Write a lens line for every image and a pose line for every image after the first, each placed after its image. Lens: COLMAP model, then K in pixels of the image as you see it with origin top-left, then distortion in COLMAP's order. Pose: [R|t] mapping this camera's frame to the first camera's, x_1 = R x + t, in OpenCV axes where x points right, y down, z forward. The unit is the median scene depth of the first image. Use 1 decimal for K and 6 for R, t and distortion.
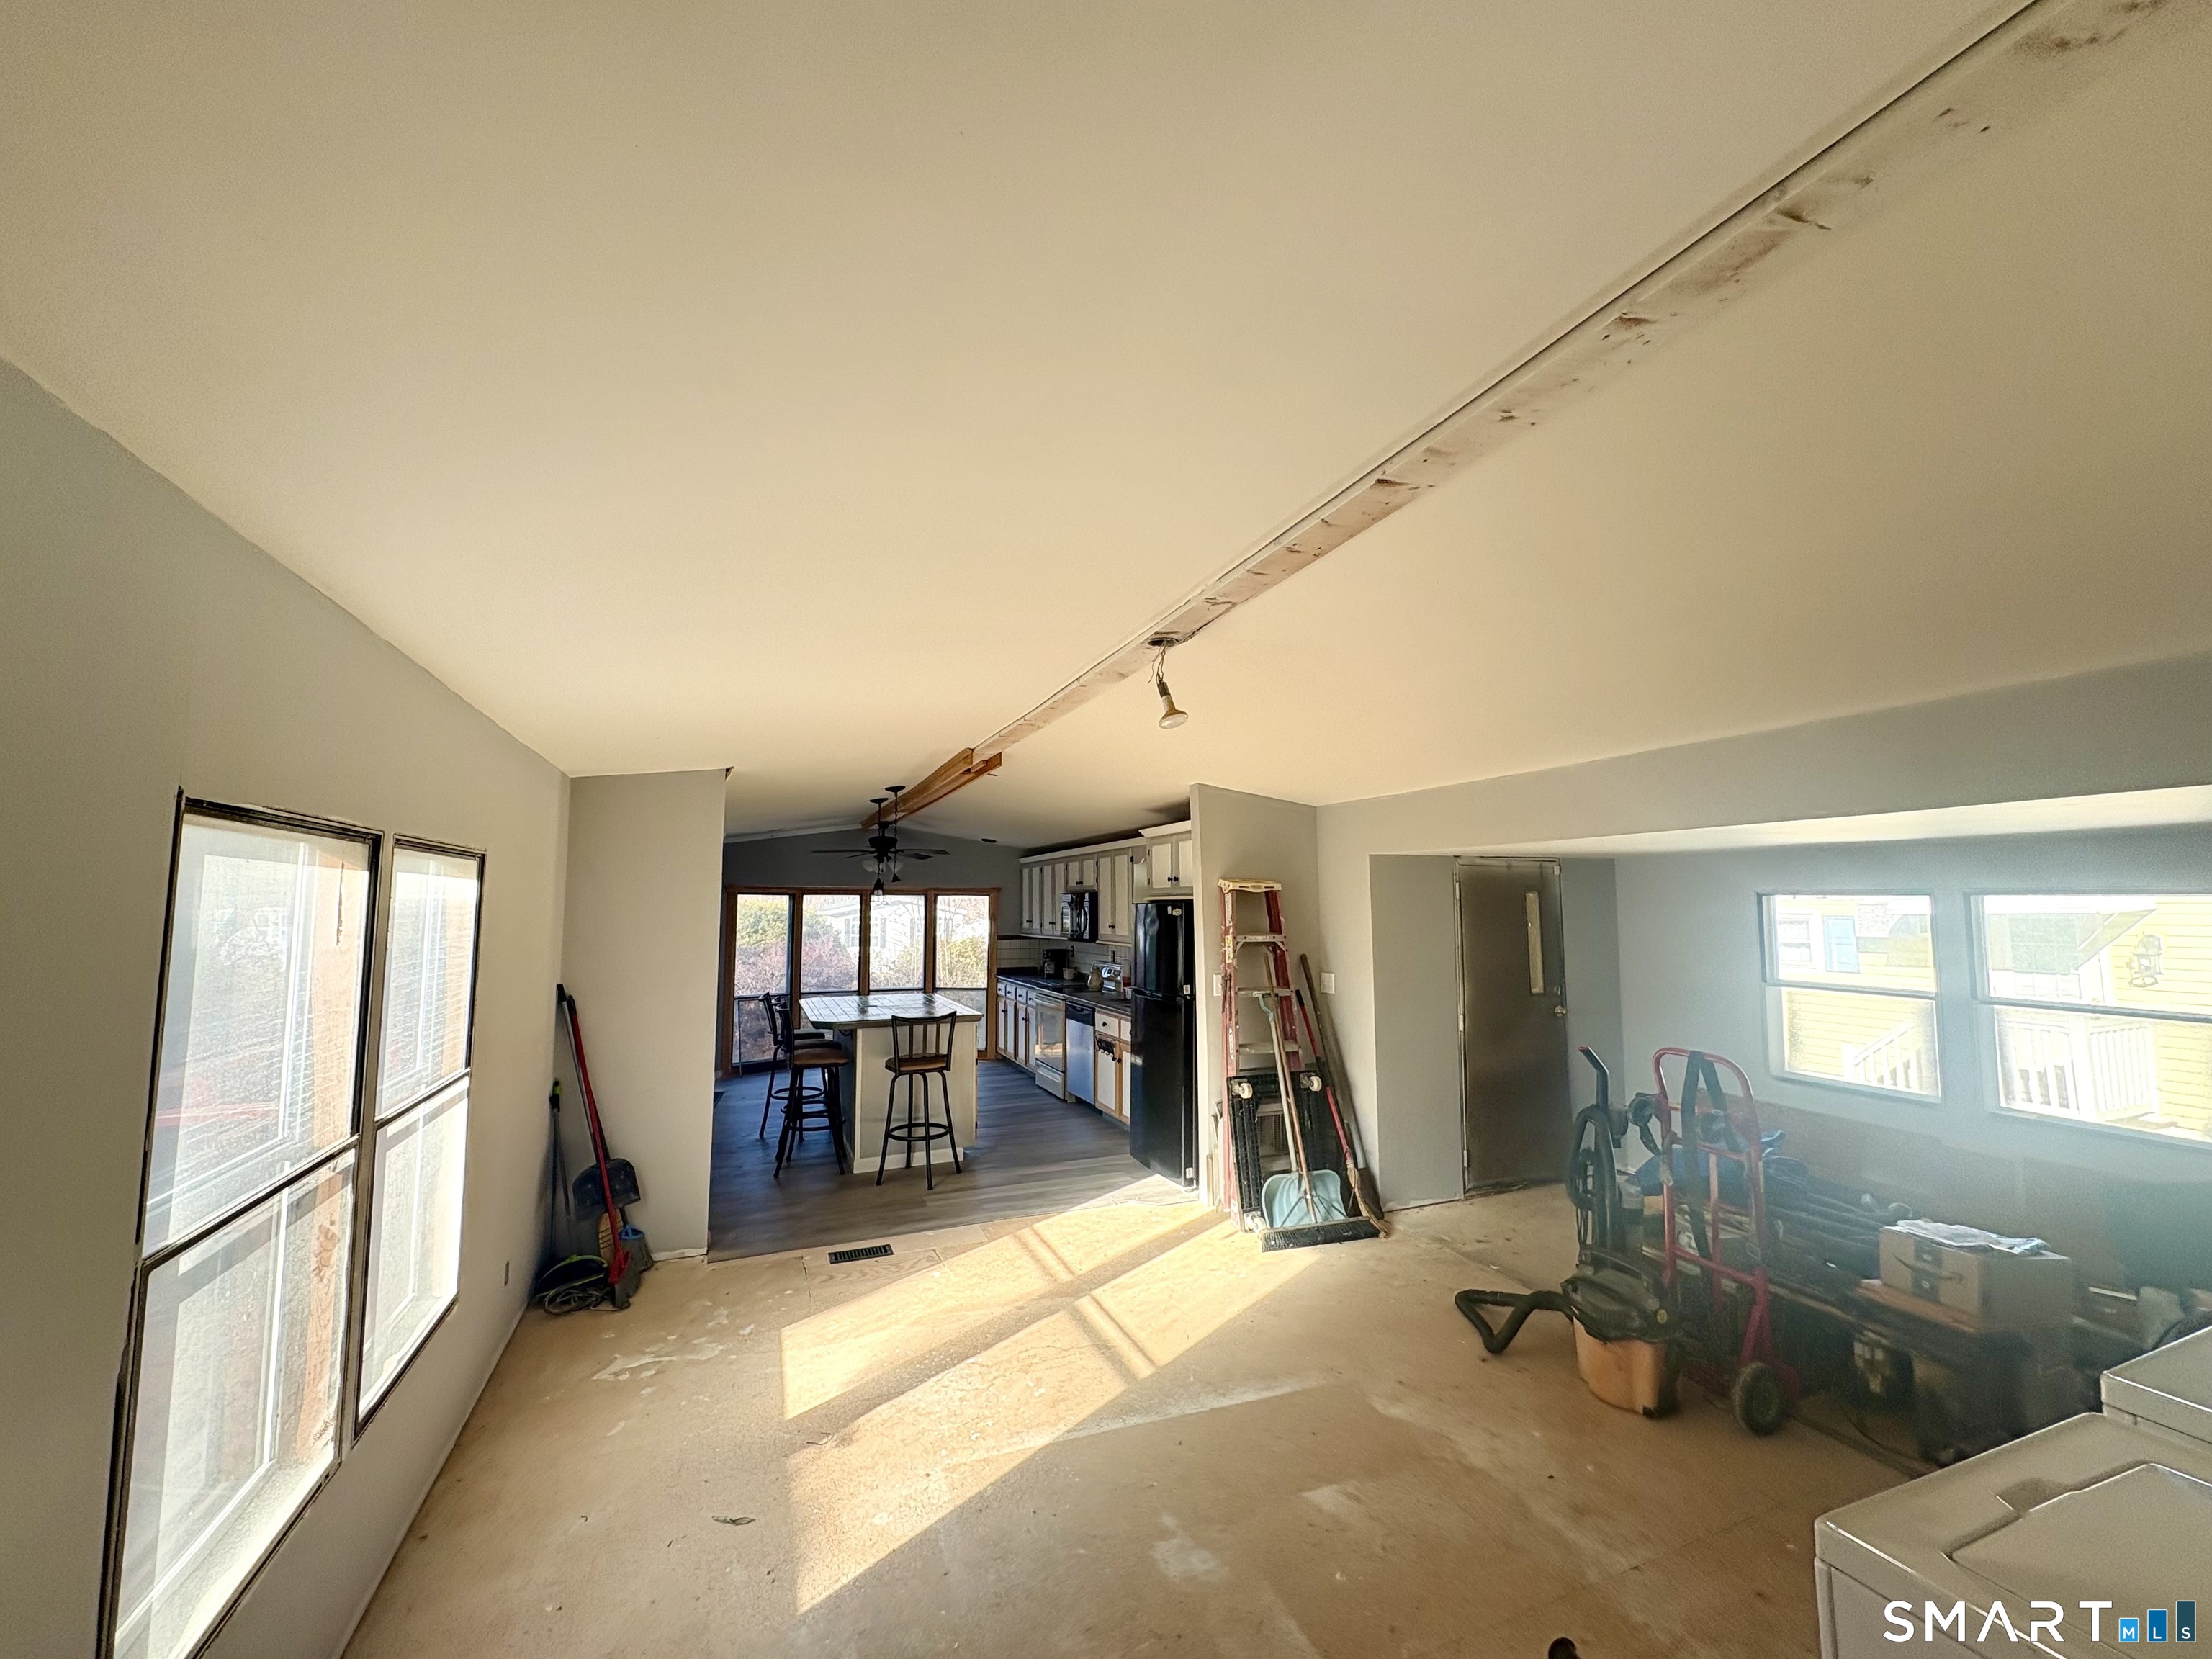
lens RADIAL K [[885.9, 0, 1109.3], [0, 885.9, 824.5], [0, 0, 1]] dist [0.008446, -0.000123]
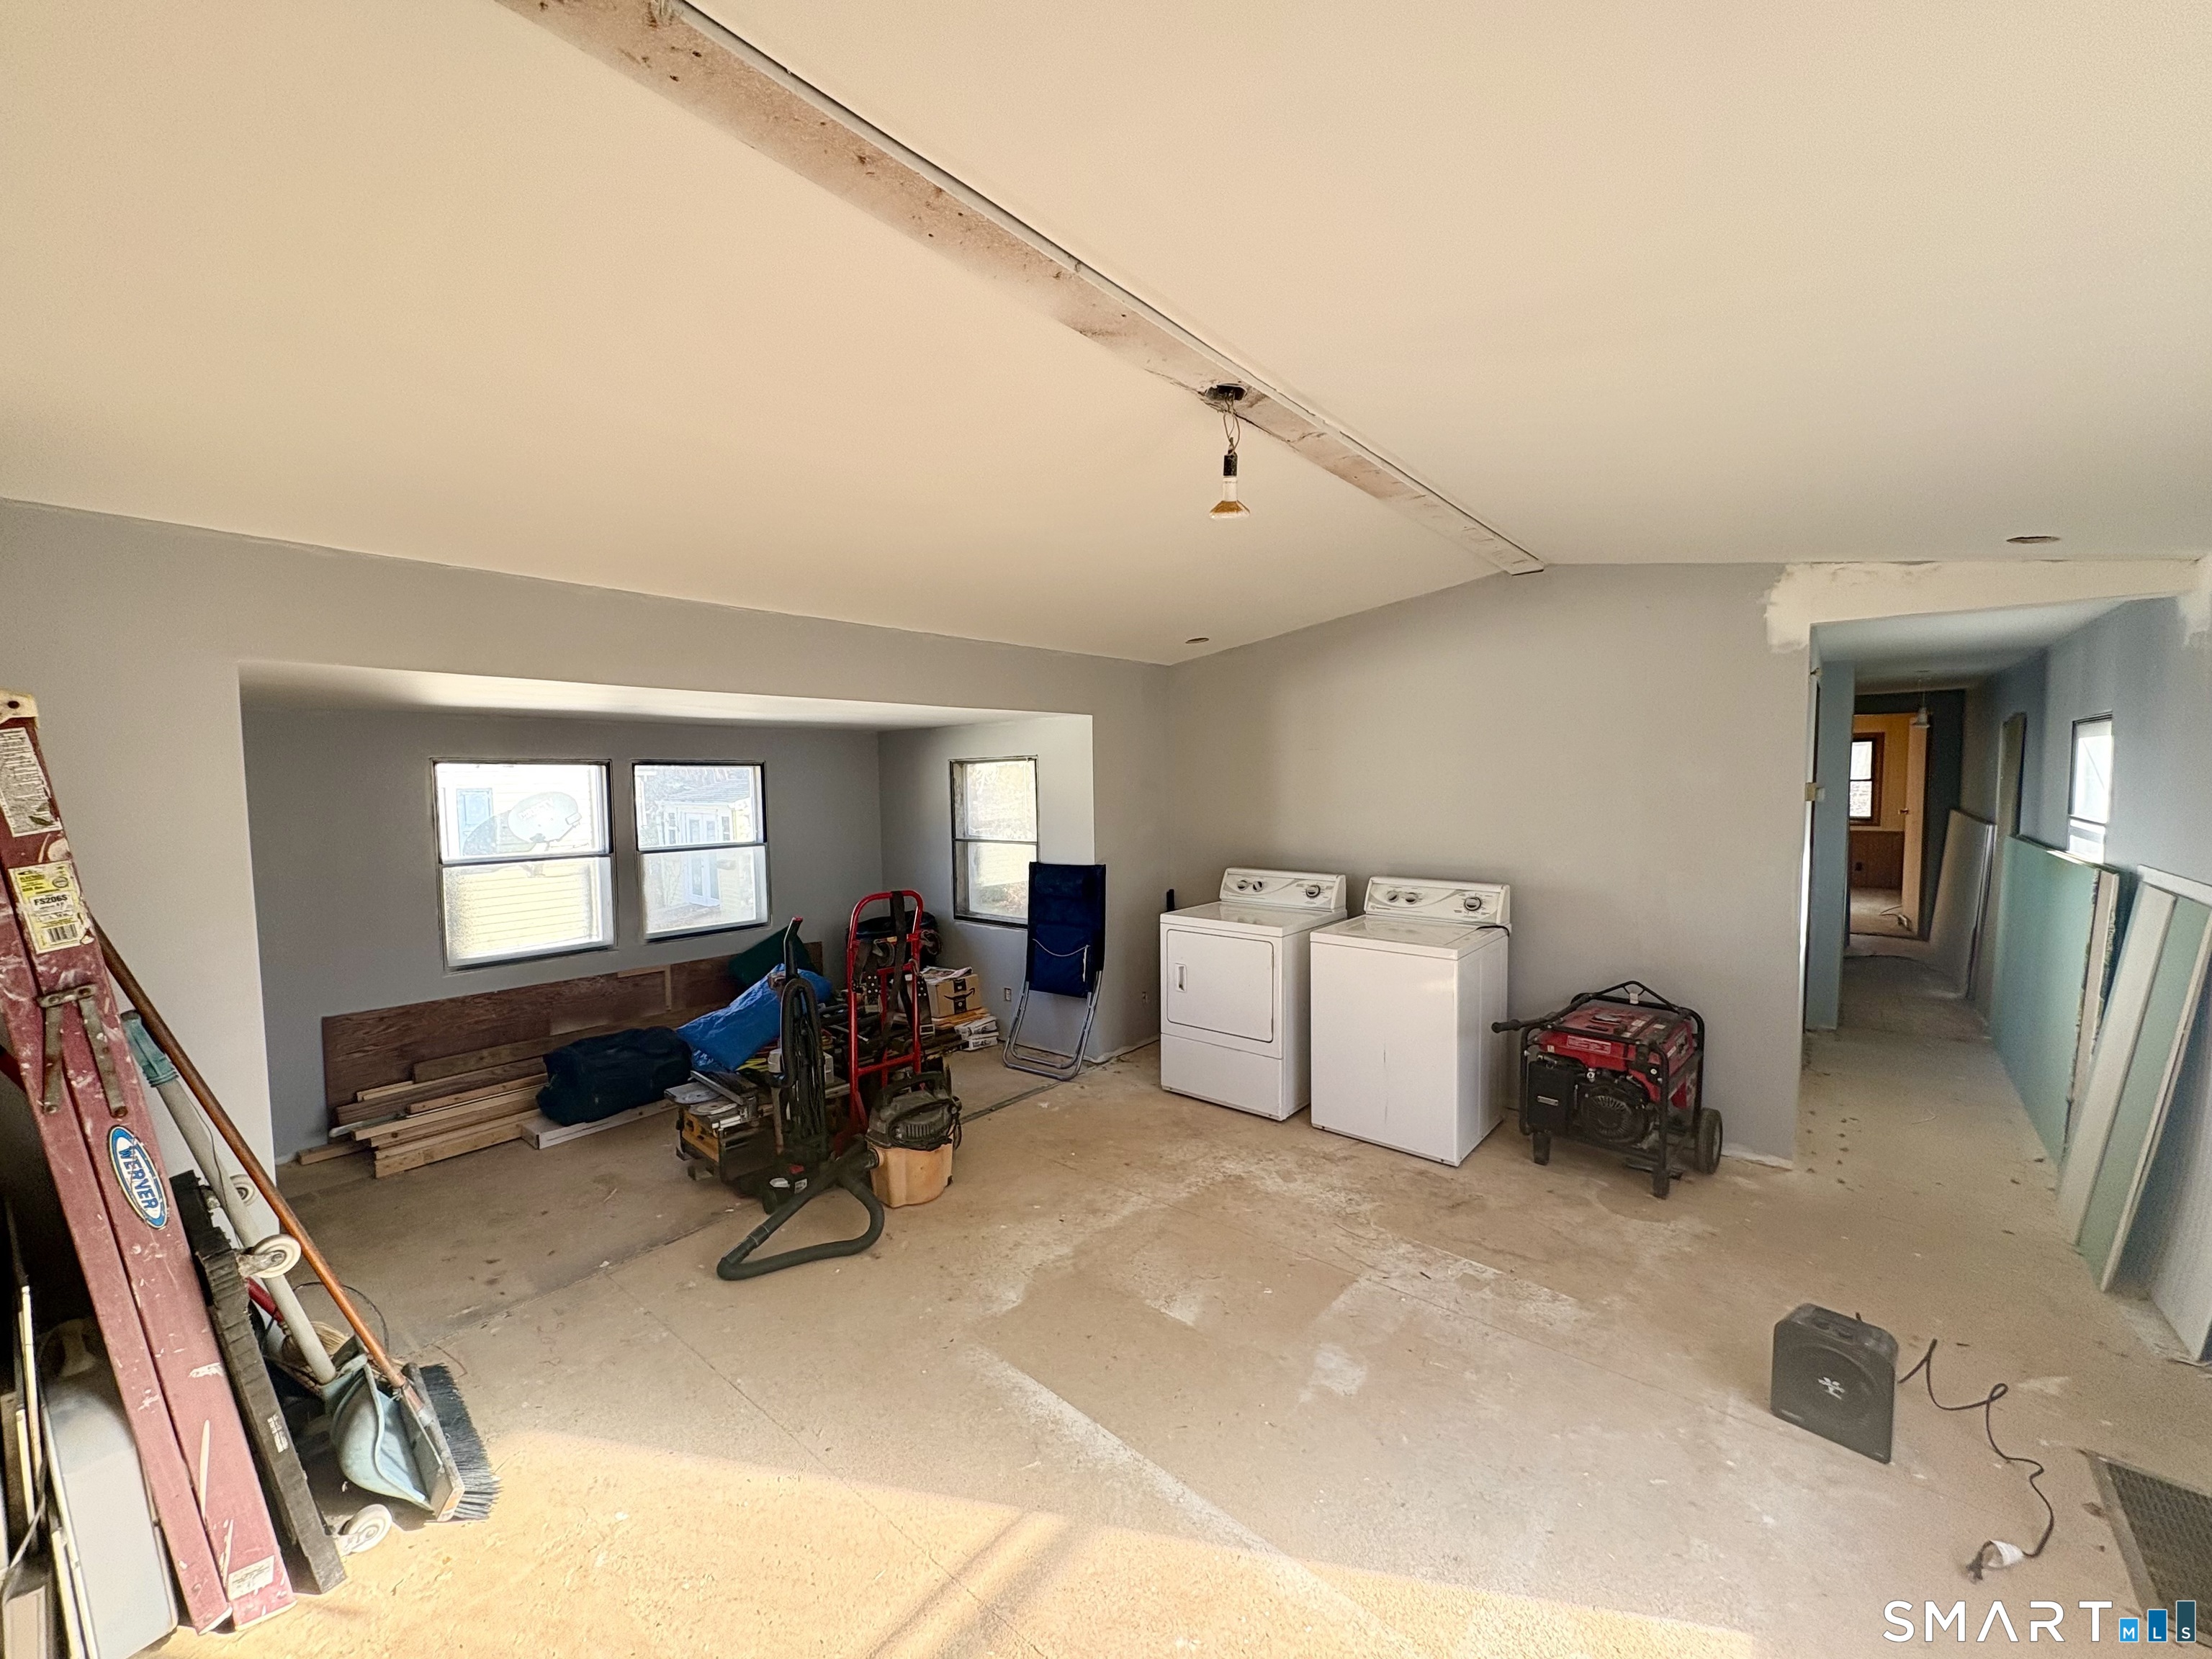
lens RADIAL K [[885.9, 0, 1109.3], [0, 885.9, 824.5], [0, 0, 1]] dist [0.008446, -0.000123]
pose [[-0.470155, -0.043470, 0.881513, -0.335909], [-0.065246, 0.997765, 0.014403, 0.086918], [-0.880169, -0.050744, -0.471941, 0.862098]]
